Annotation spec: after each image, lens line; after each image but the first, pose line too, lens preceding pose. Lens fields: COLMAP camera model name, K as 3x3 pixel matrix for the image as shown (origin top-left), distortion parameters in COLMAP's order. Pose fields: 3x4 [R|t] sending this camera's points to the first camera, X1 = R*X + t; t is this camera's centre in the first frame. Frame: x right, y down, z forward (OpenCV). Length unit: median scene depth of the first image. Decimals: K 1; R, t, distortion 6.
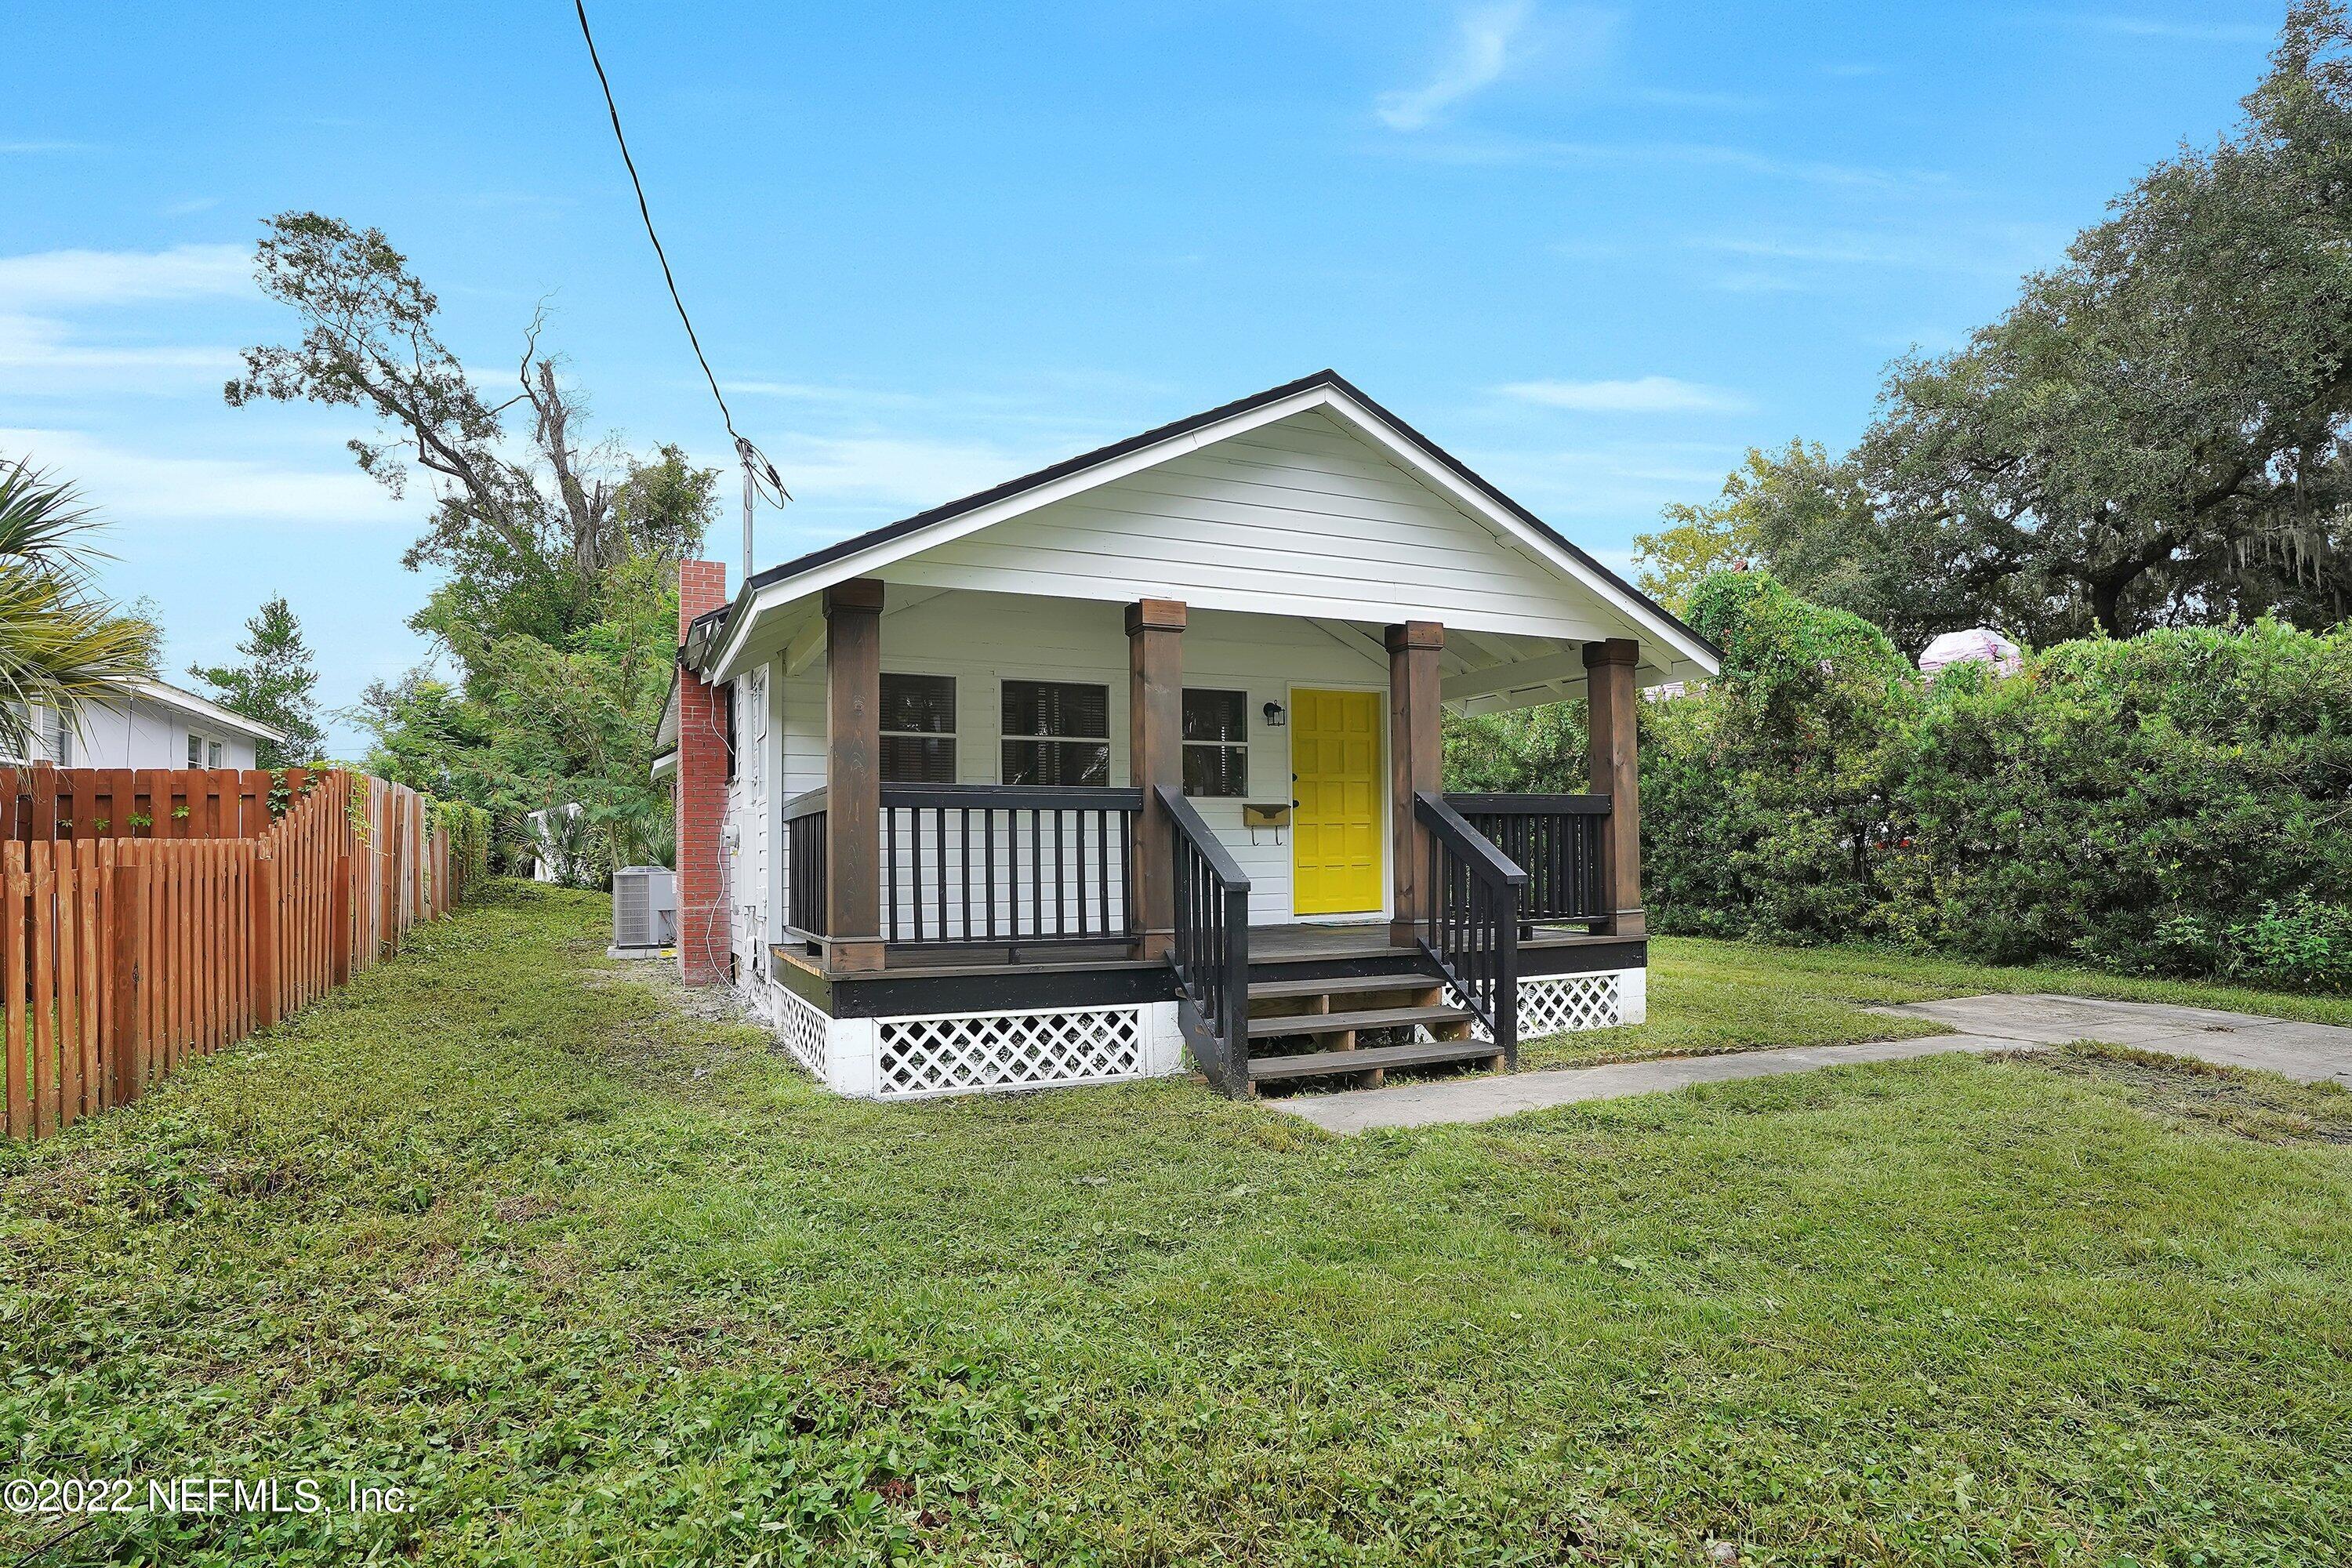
lens RADIAL K [[1230.1, 0, 1133.6], [0, 1230.1, 840.6], [0, 0, 1]] dist [-0.040394, -0.001360]
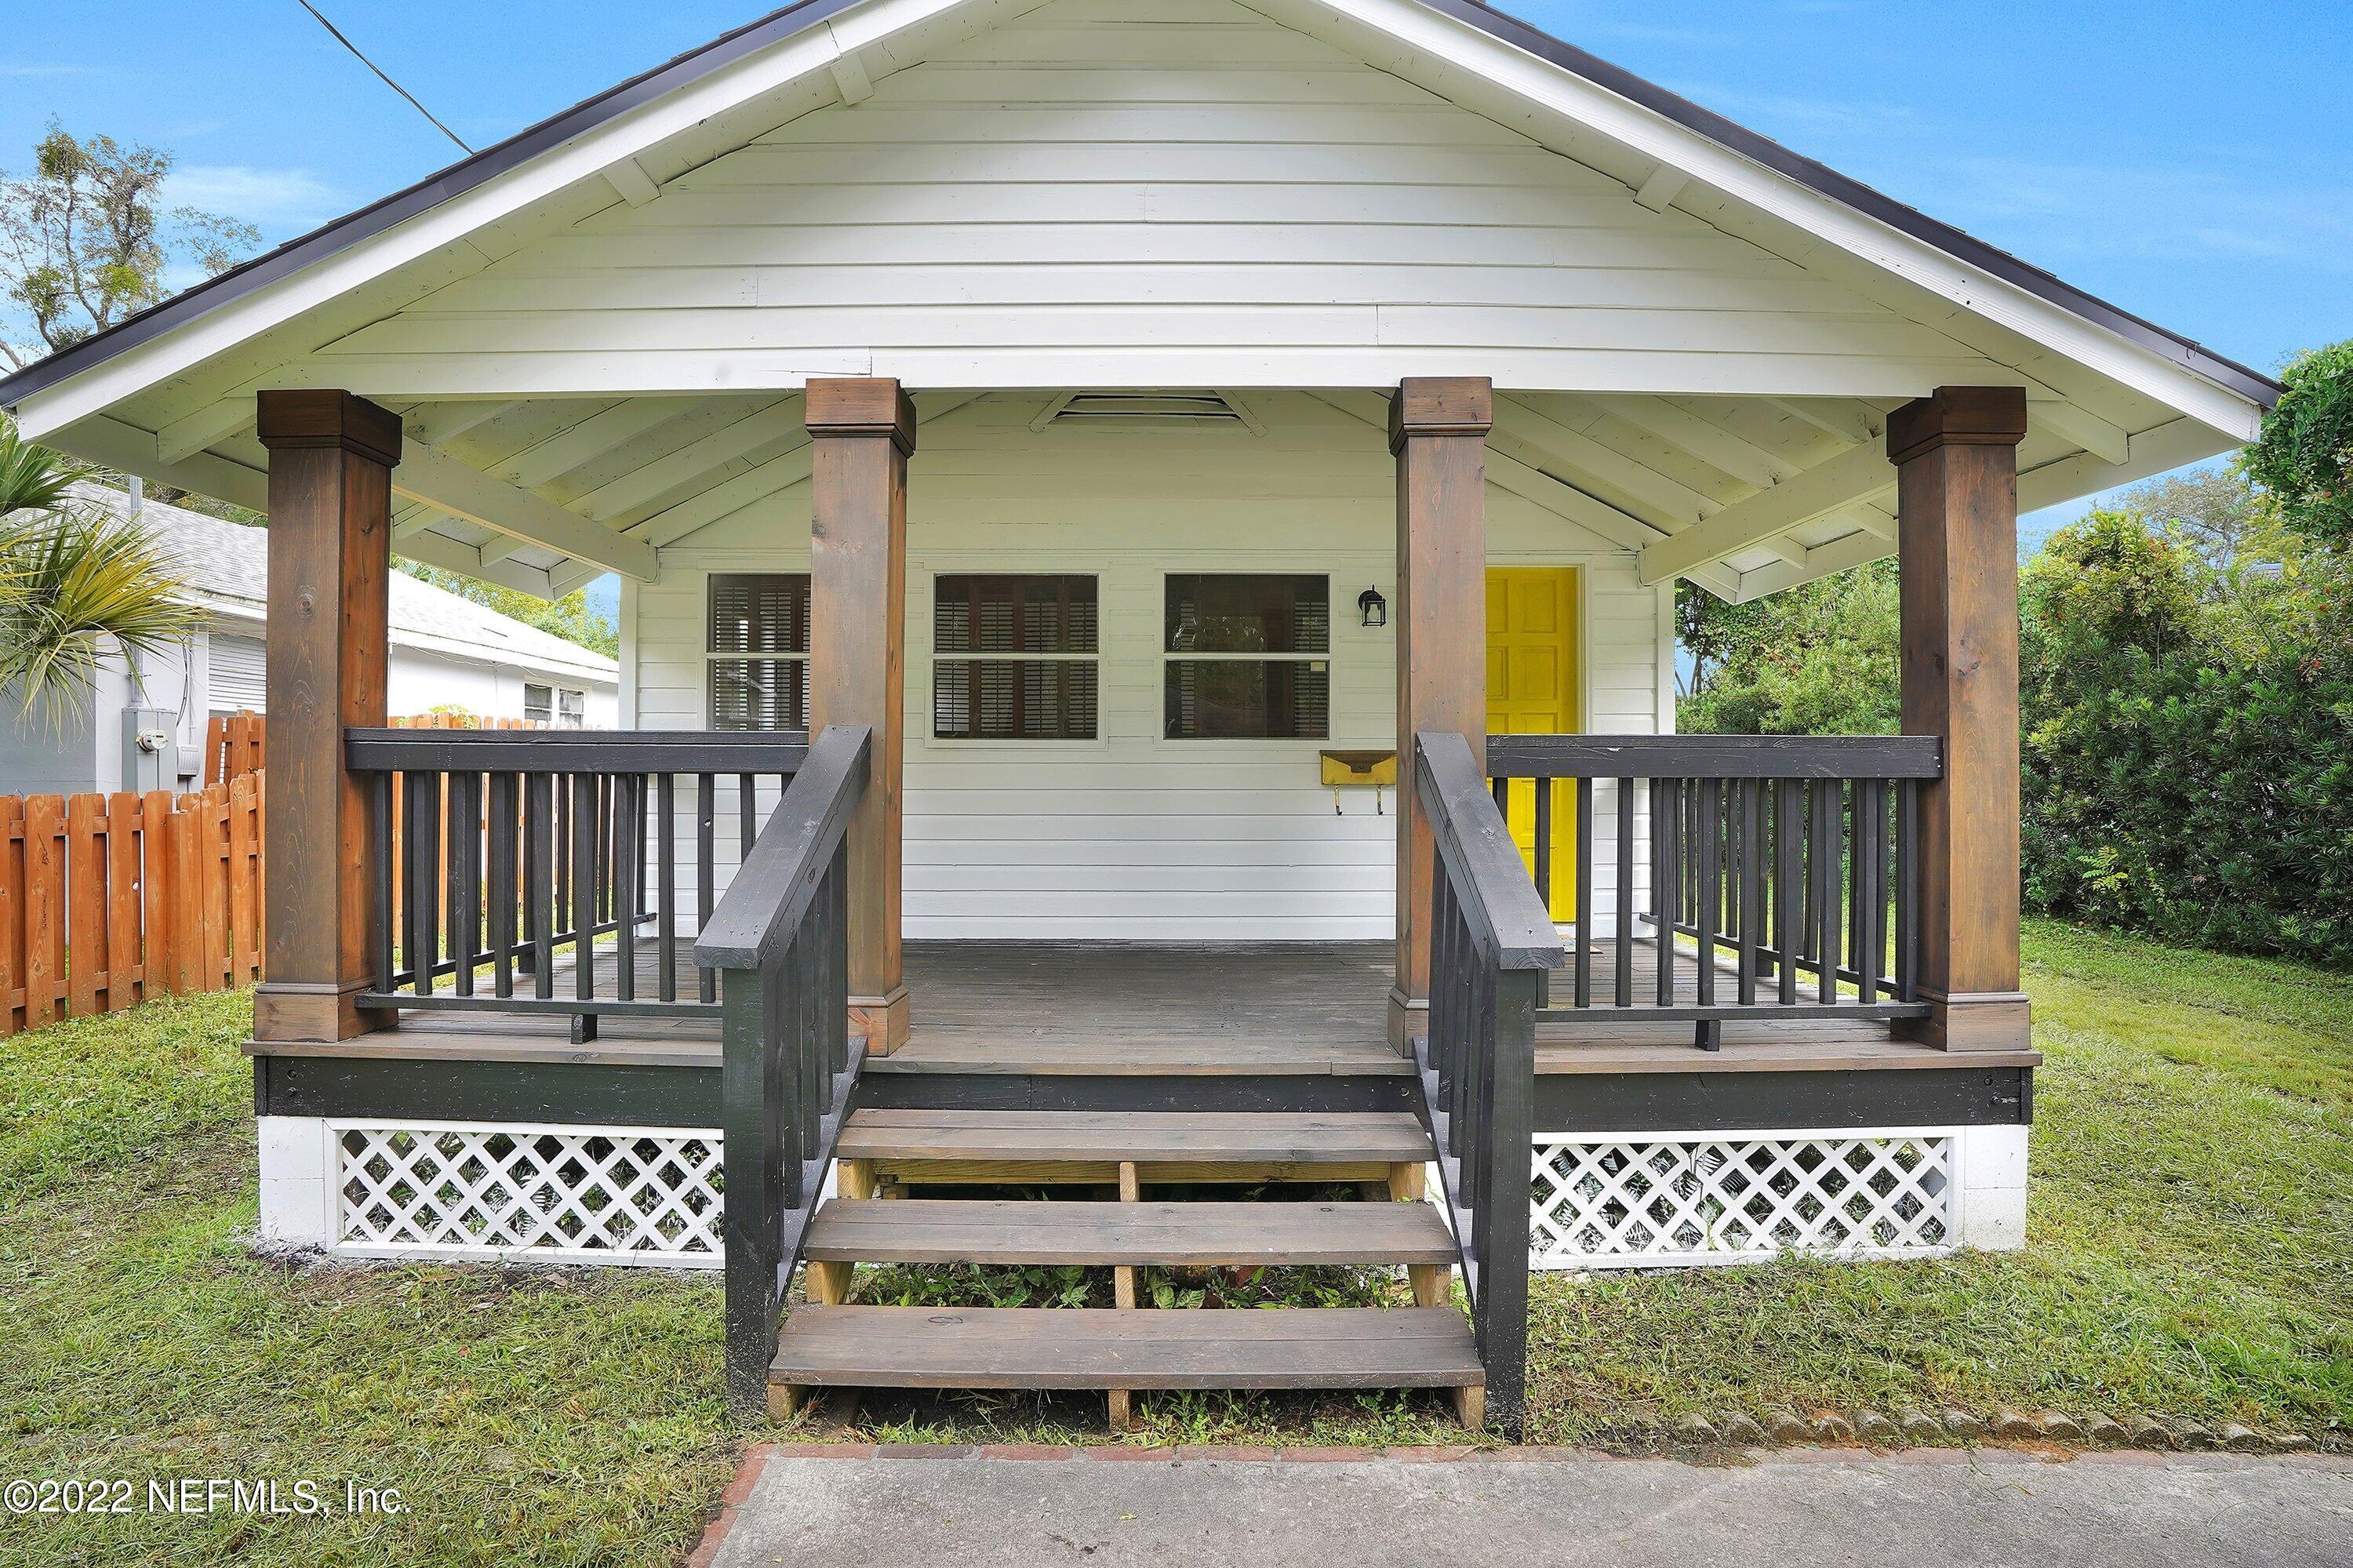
lens RADIAL K [[1078.4, 0, 1167.7], [0, 1078.4, 795.0], [0, 0, 1]] dist [-0.052131, 0.019506]
pose [[0.916789, 0.017923, -0.398970, 0.288422], [-0.007762, 0.999603, 0.027070, -0.024751], [0.399297, -0.021721, 0.916564, 0.540017]]
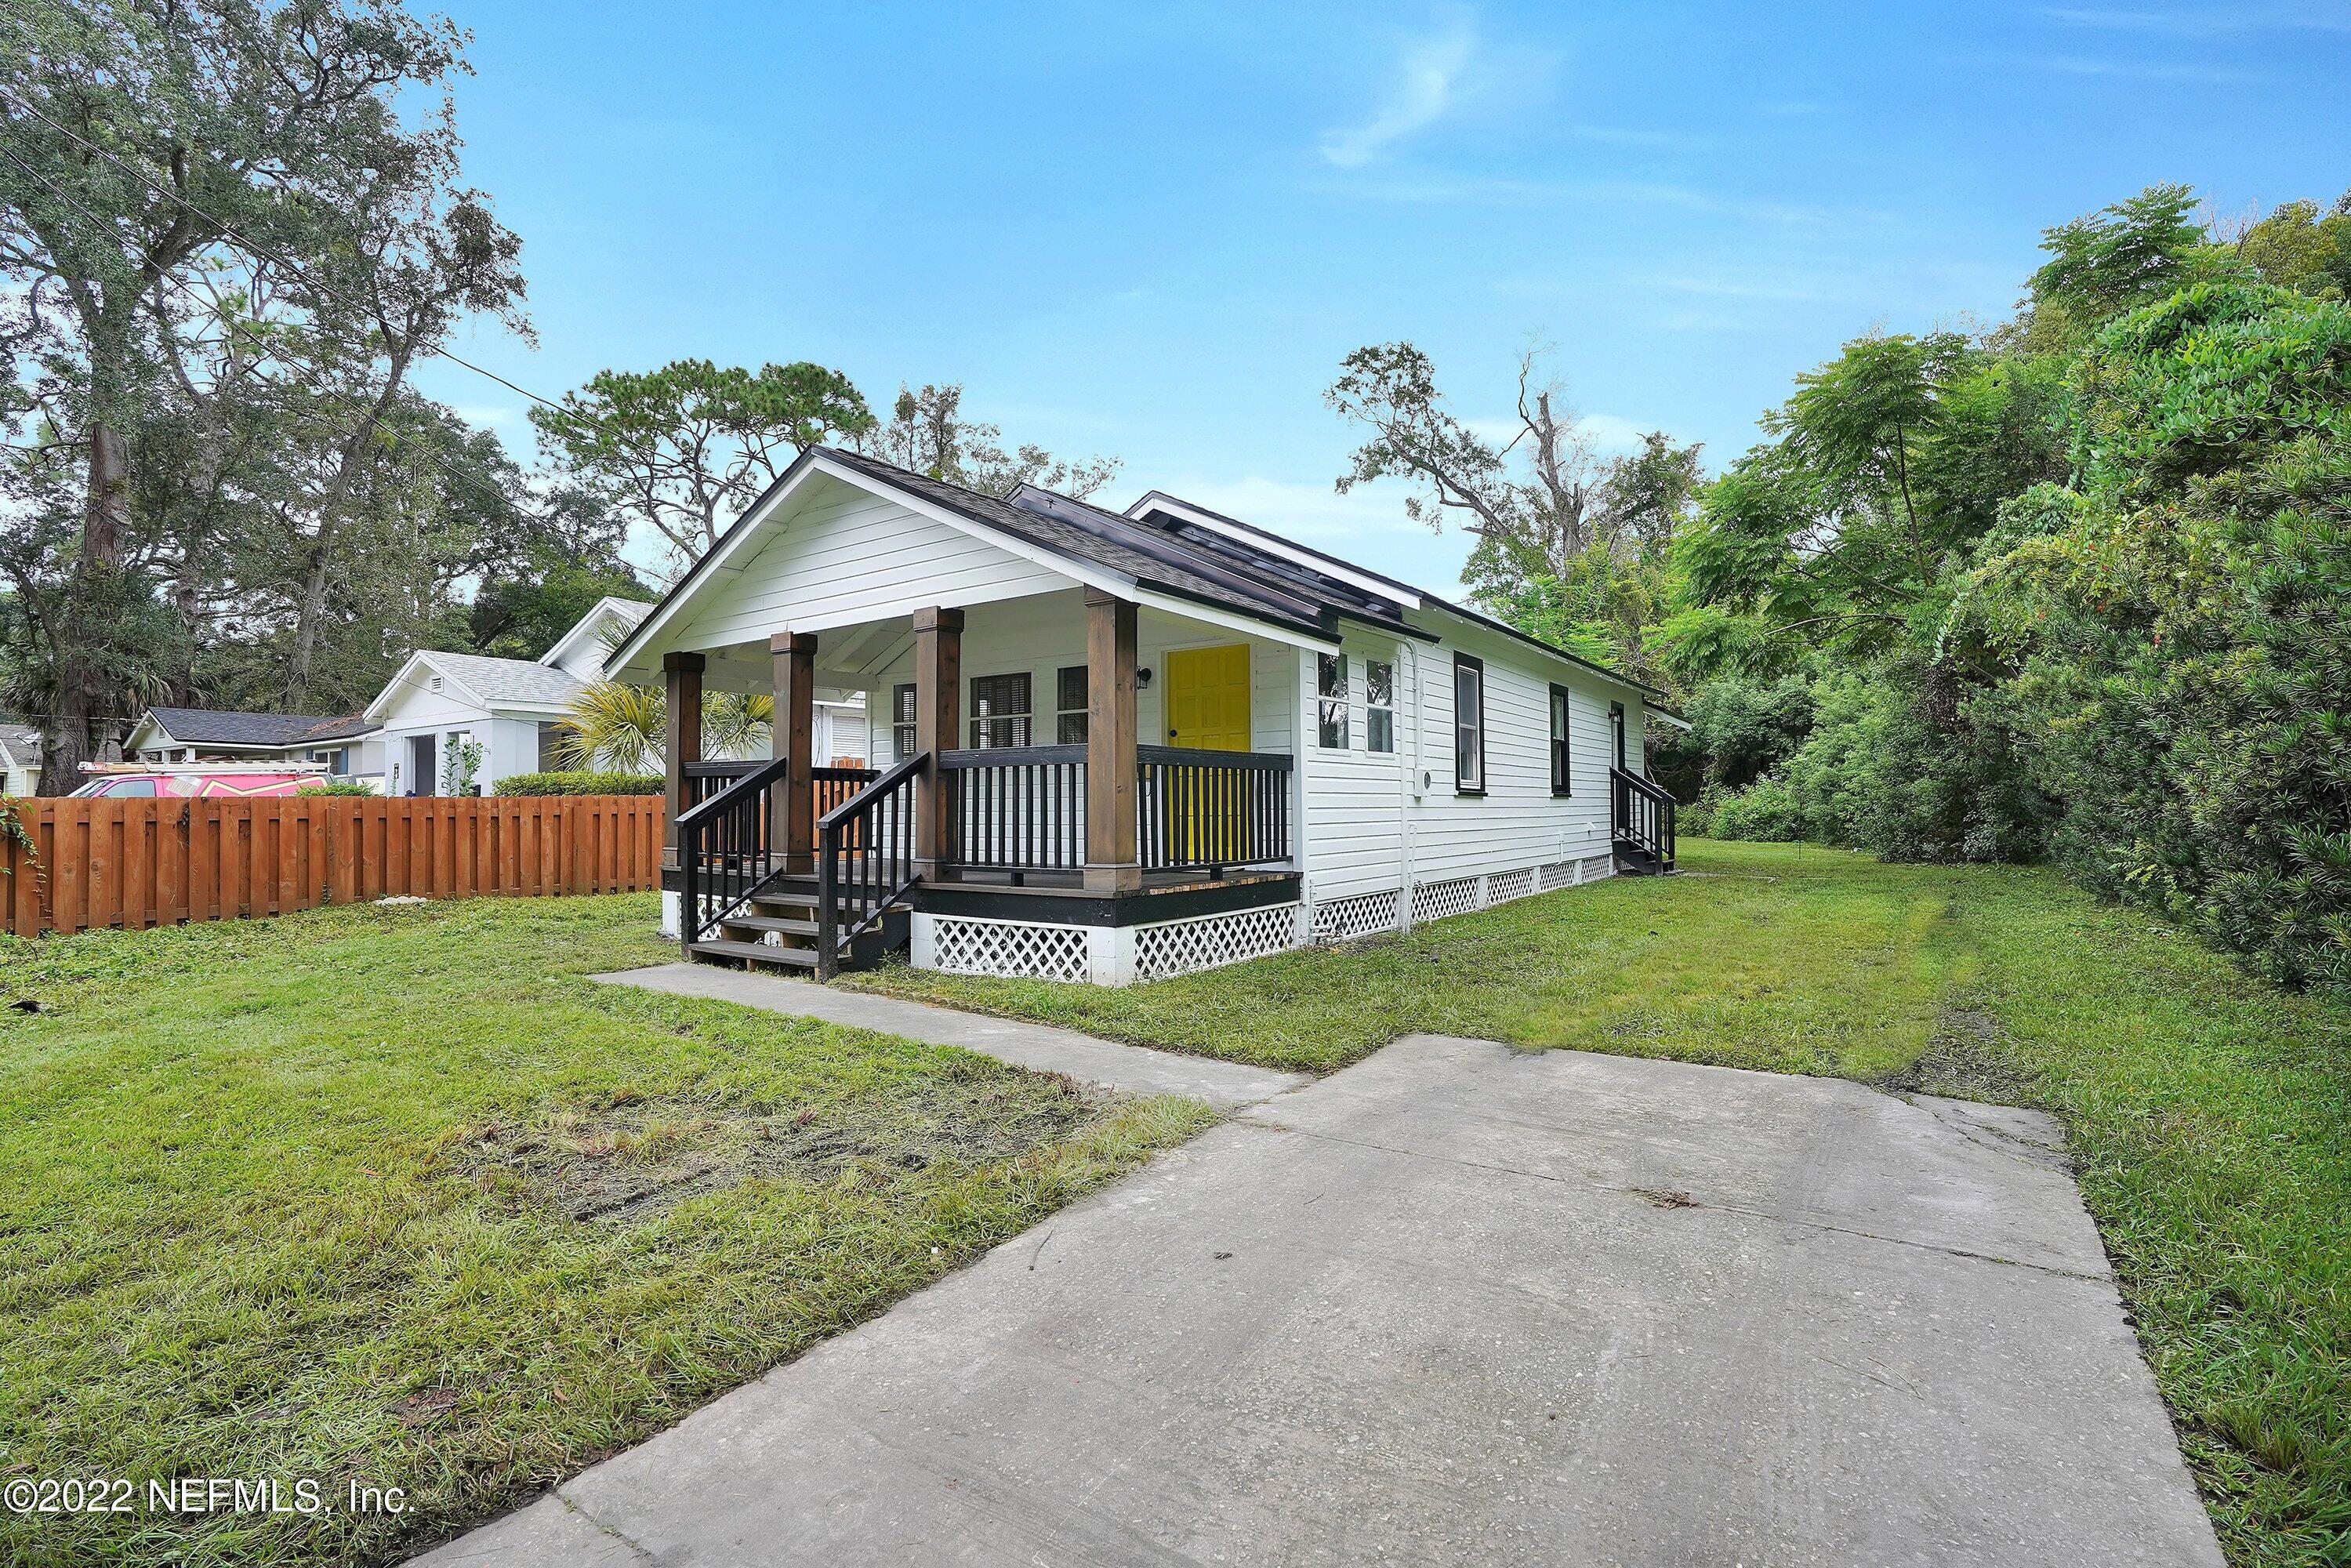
lens RADIAL K [[1077.5, 0, 1188.7], [0, 1077.5, 795.4], [0, 0, 1]] dist [-0.052131, 0.019506]
pose [[0.521286, -0.000565, -0.853382, 1.178203], [0.008202, 0.999957, 0.004348, -0.000248], [0.853343, -0.009266, 0.521268, 0.635913]]
